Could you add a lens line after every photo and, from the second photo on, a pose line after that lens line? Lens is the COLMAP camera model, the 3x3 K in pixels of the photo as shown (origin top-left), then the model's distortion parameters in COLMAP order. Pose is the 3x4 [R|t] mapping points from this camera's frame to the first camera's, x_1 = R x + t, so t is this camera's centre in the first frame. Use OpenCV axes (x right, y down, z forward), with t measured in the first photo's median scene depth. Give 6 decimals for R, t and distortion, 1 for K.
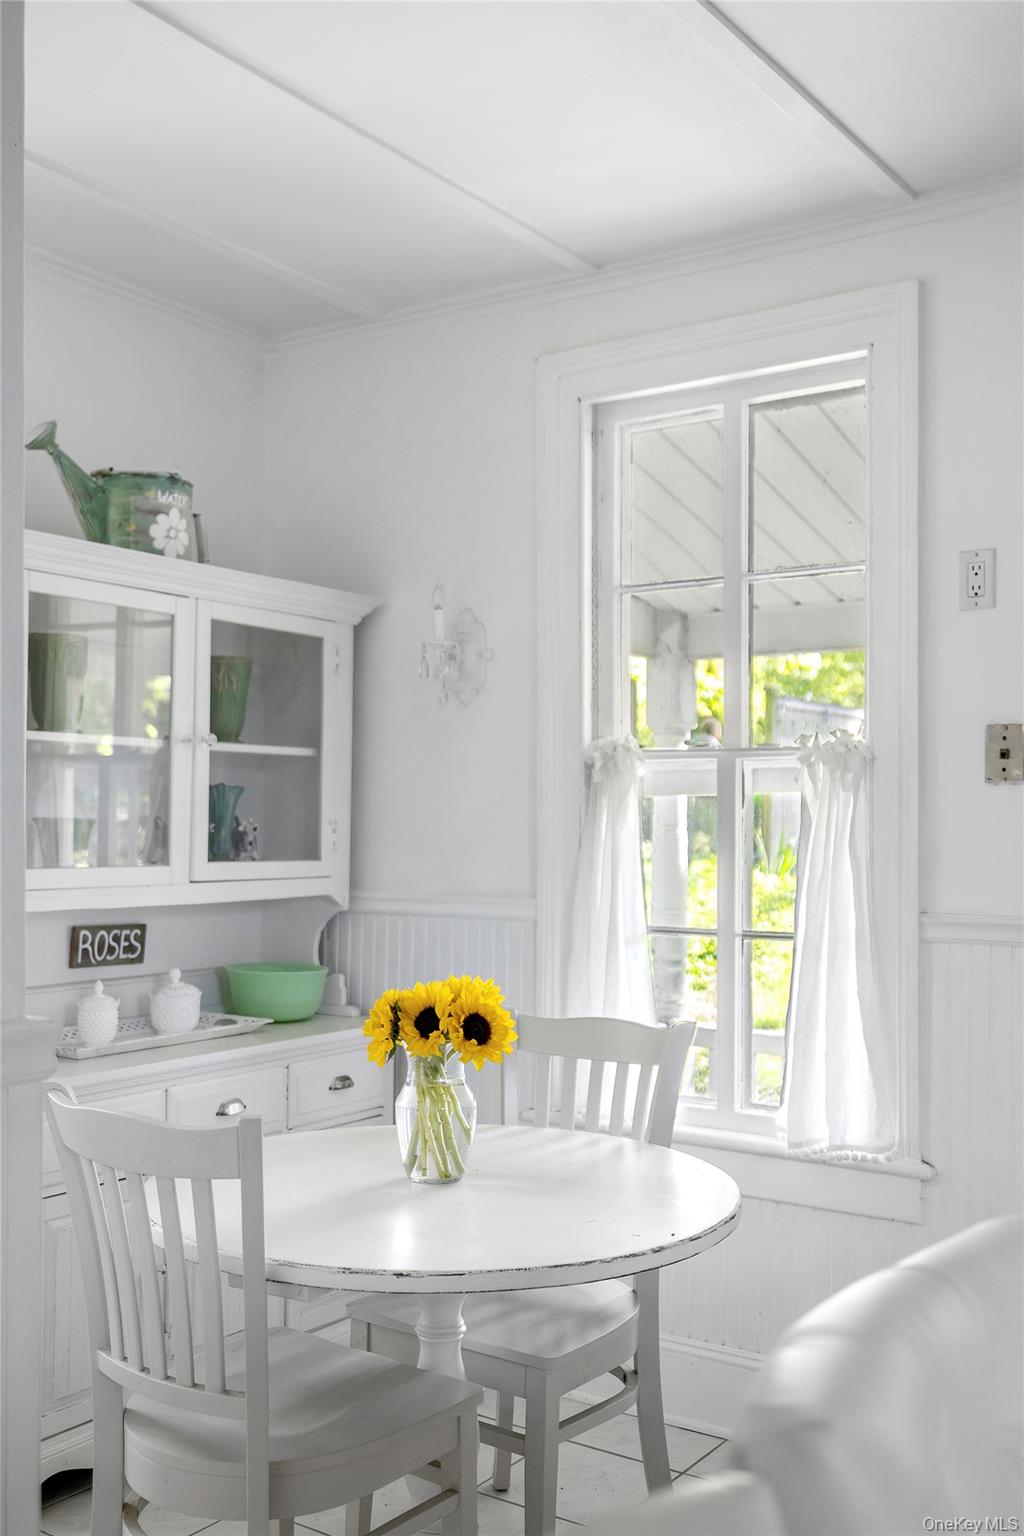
lens RADIAL K [[1515.8, 0, 525.8], [0, 1515.8, 816.0], [0, 0, 1]] dist [0.000990, 0.000000]
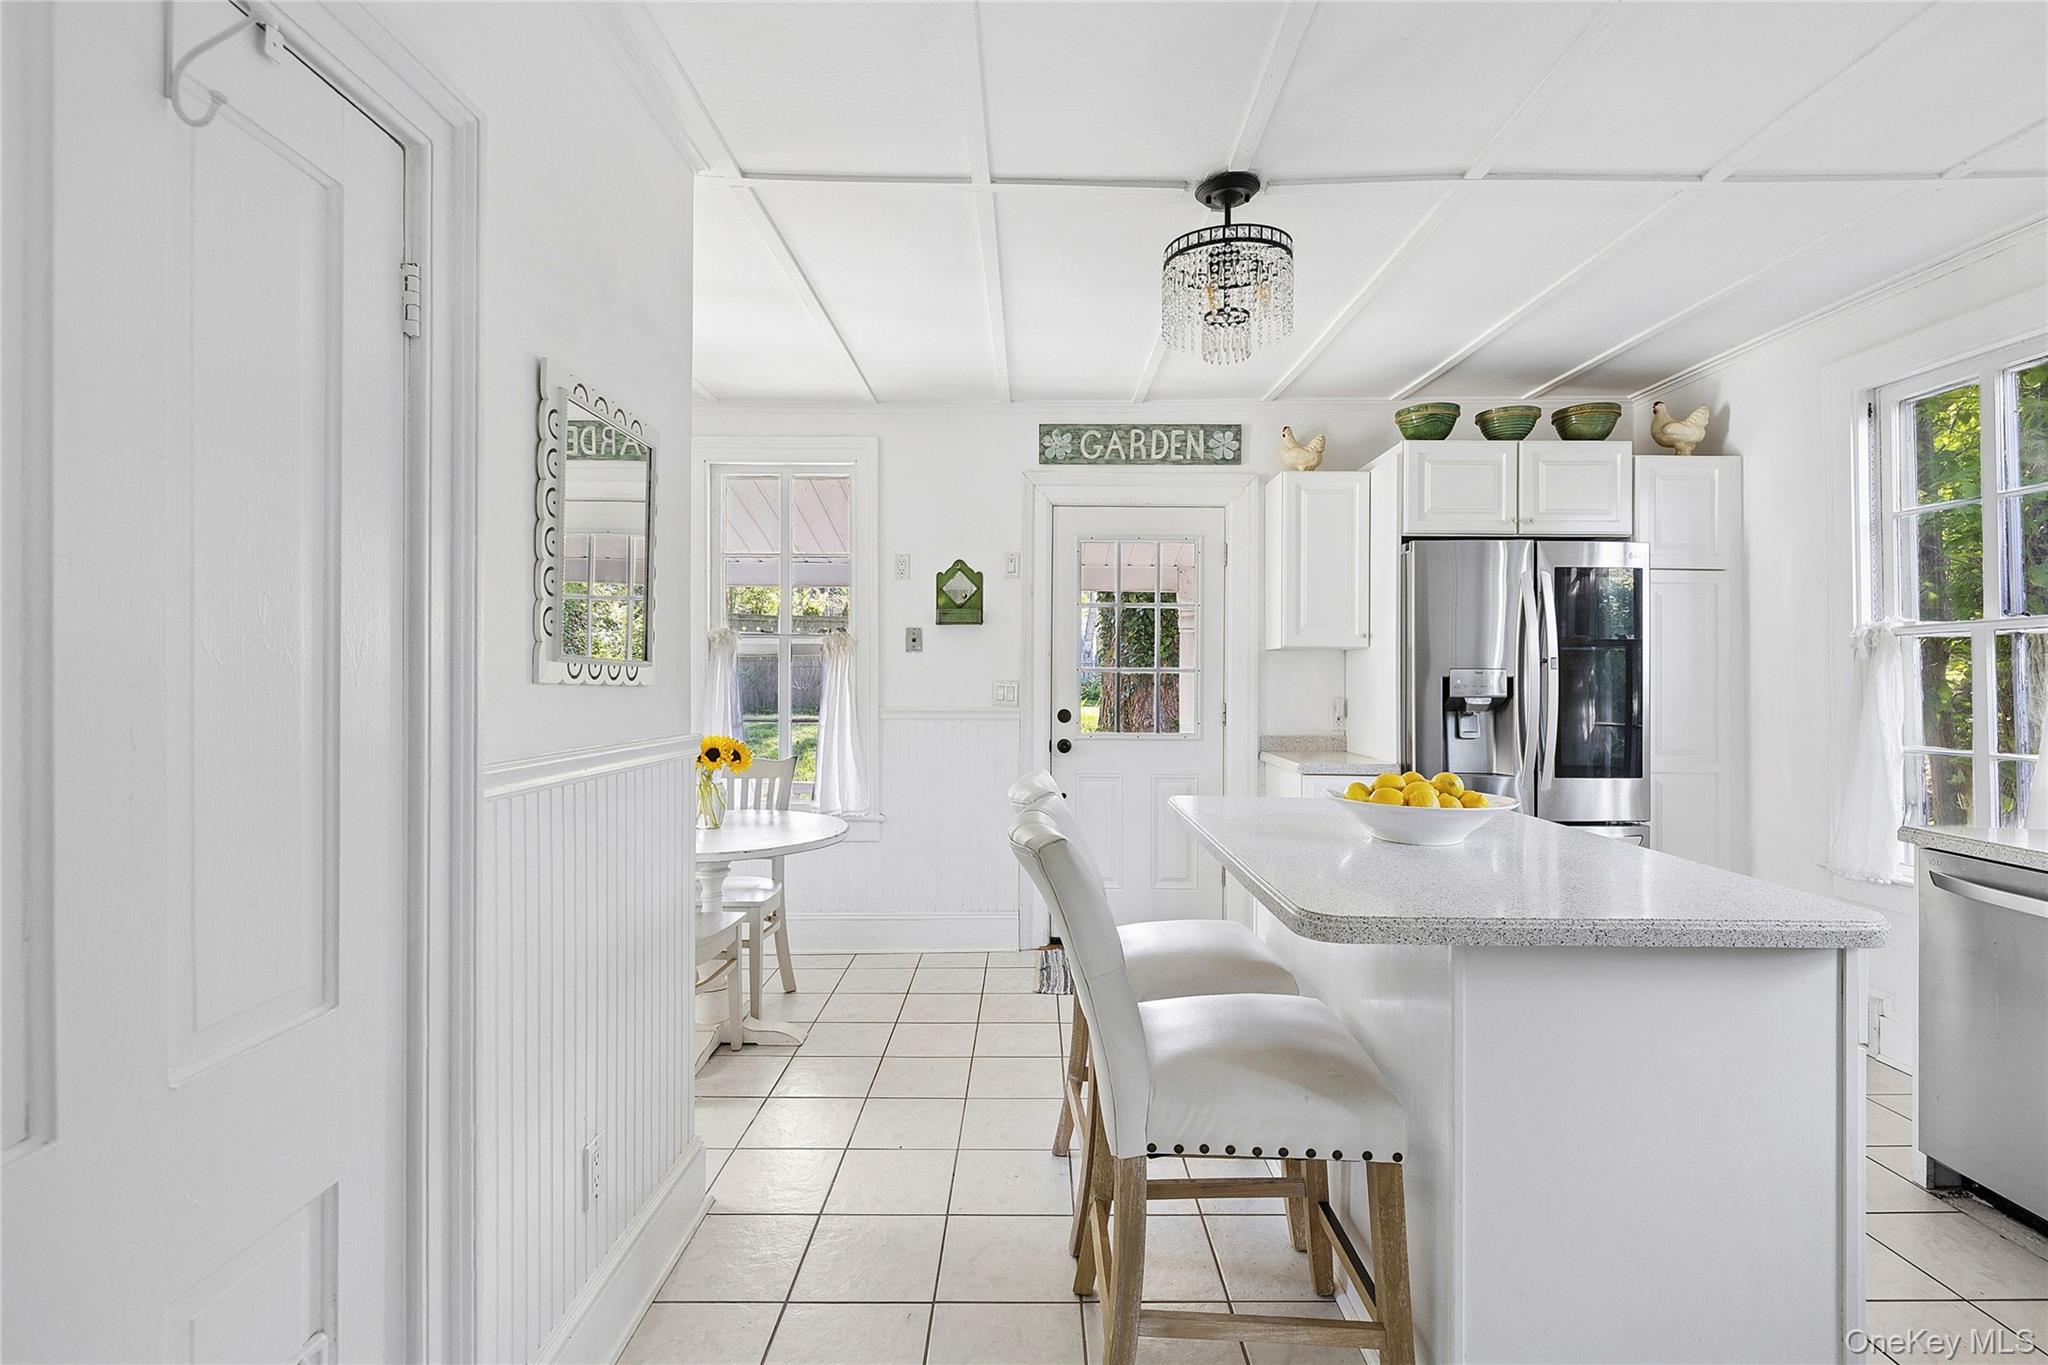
lens RADIAL K [[893.2, 0, 1027.0], [0, 893.2, 674.9], [0, 0, 1]] dist [-0.001292, -0.000515]
pose [[0.822581, 0.001439, 0.568646, -0.310110], [0.002186, 0.999981, -0.005693, 0.020447], [-0.568644, 0.005927, 0.822563, -0.241552]]
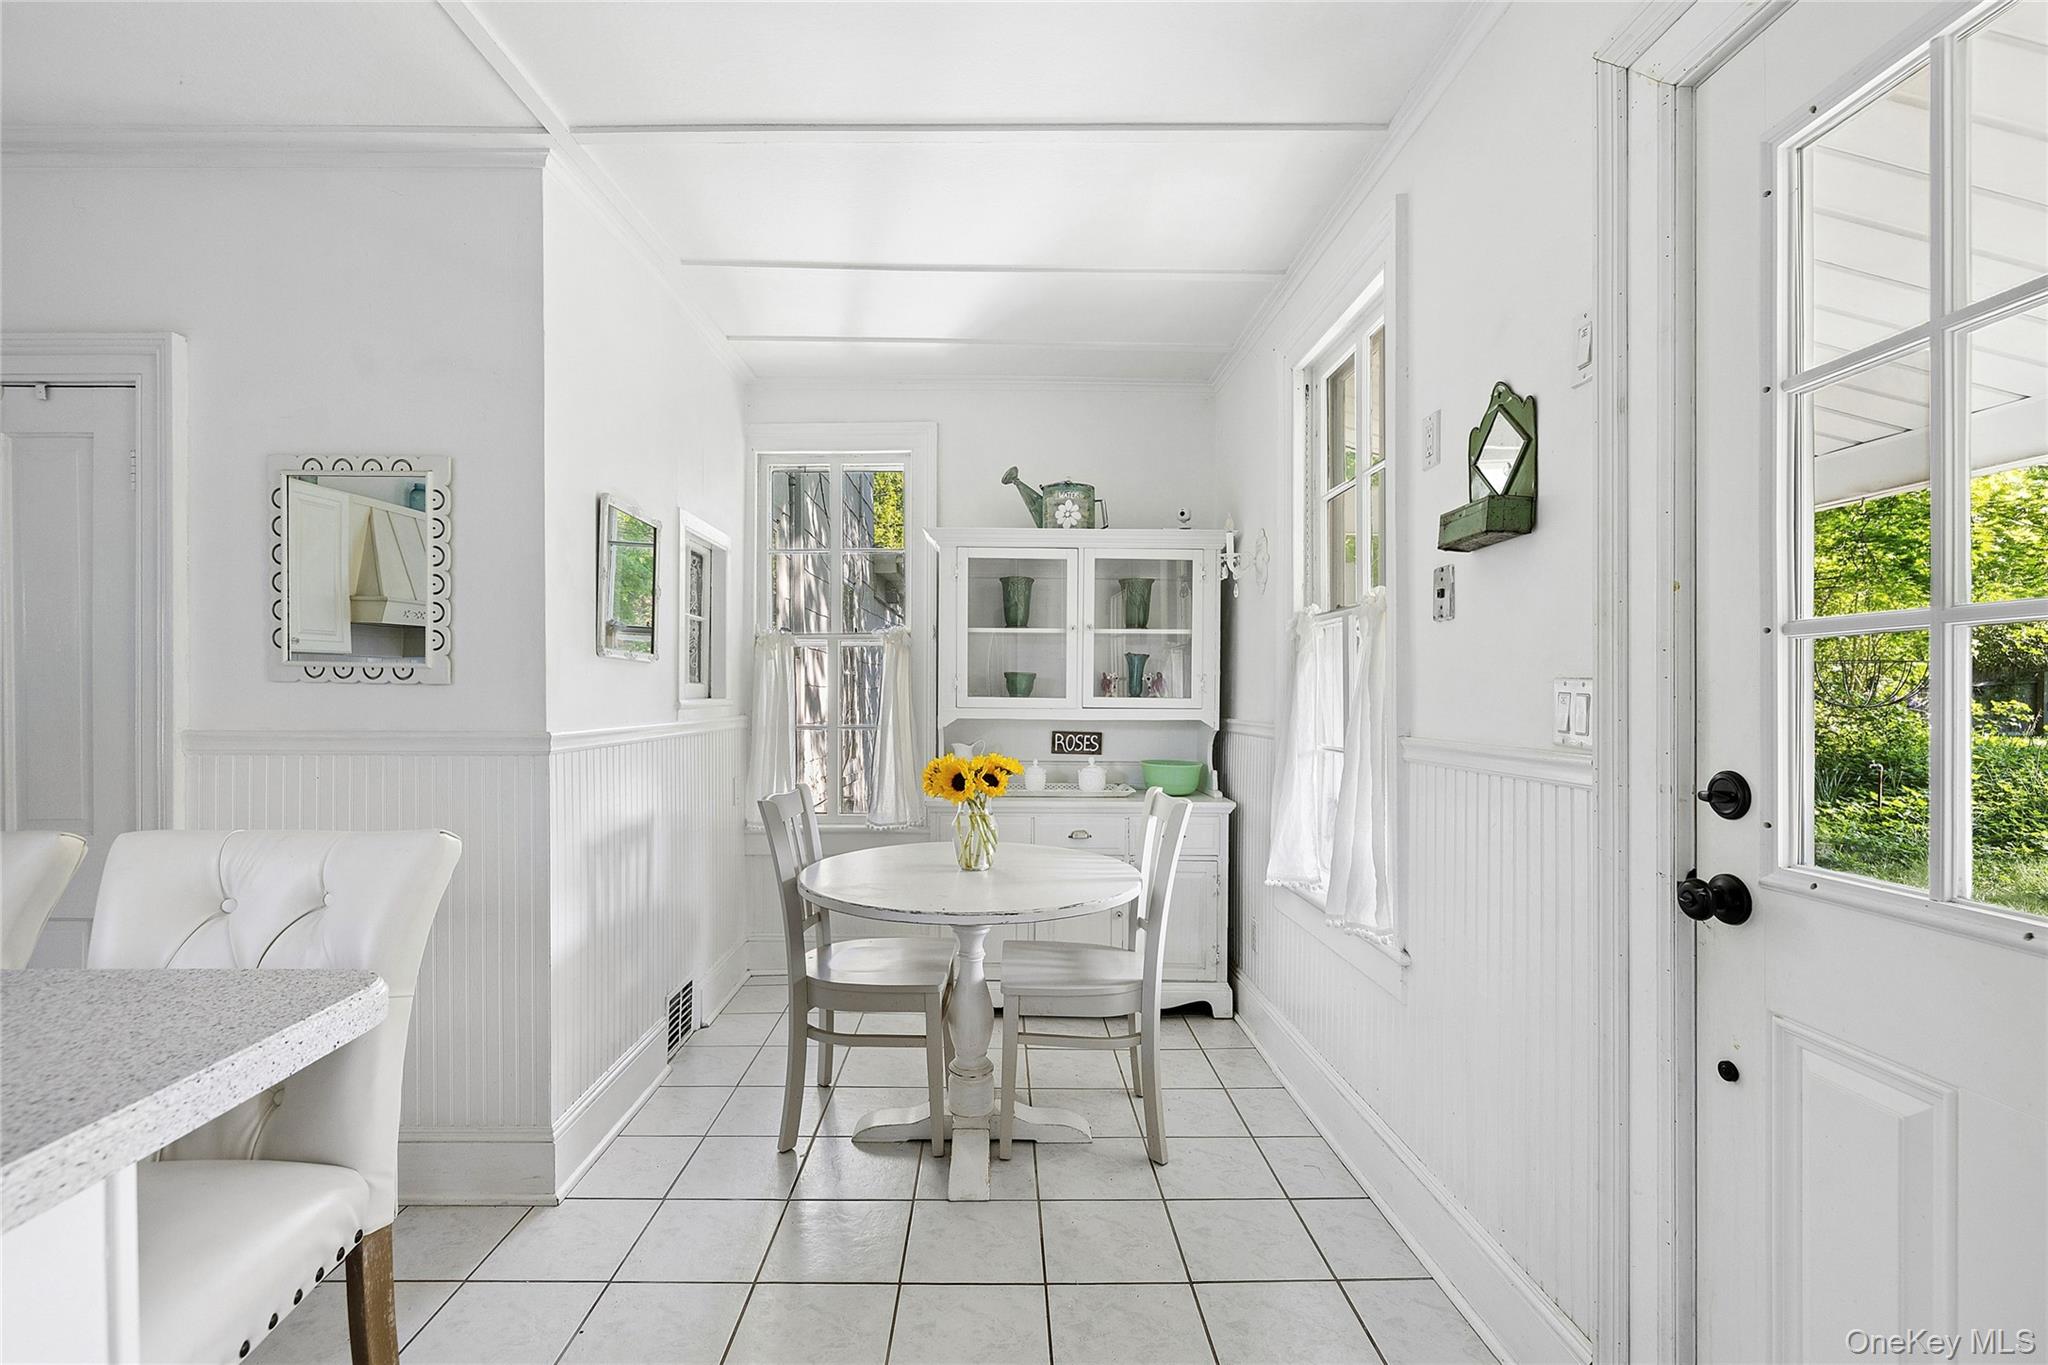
lens RADIAL K [[893.2, 0, 1023.7], [0, 893.2, 701.1], [0, 0, 1]] dist [-0.001292, -0.000515]
pose [[0.581932, 0.005024, -0.813222, 0.604924], [-0.002861, 0.999987, 0.004130, 0.032194], [0.813233, -0.000076, 0.581939, 0.336883]]
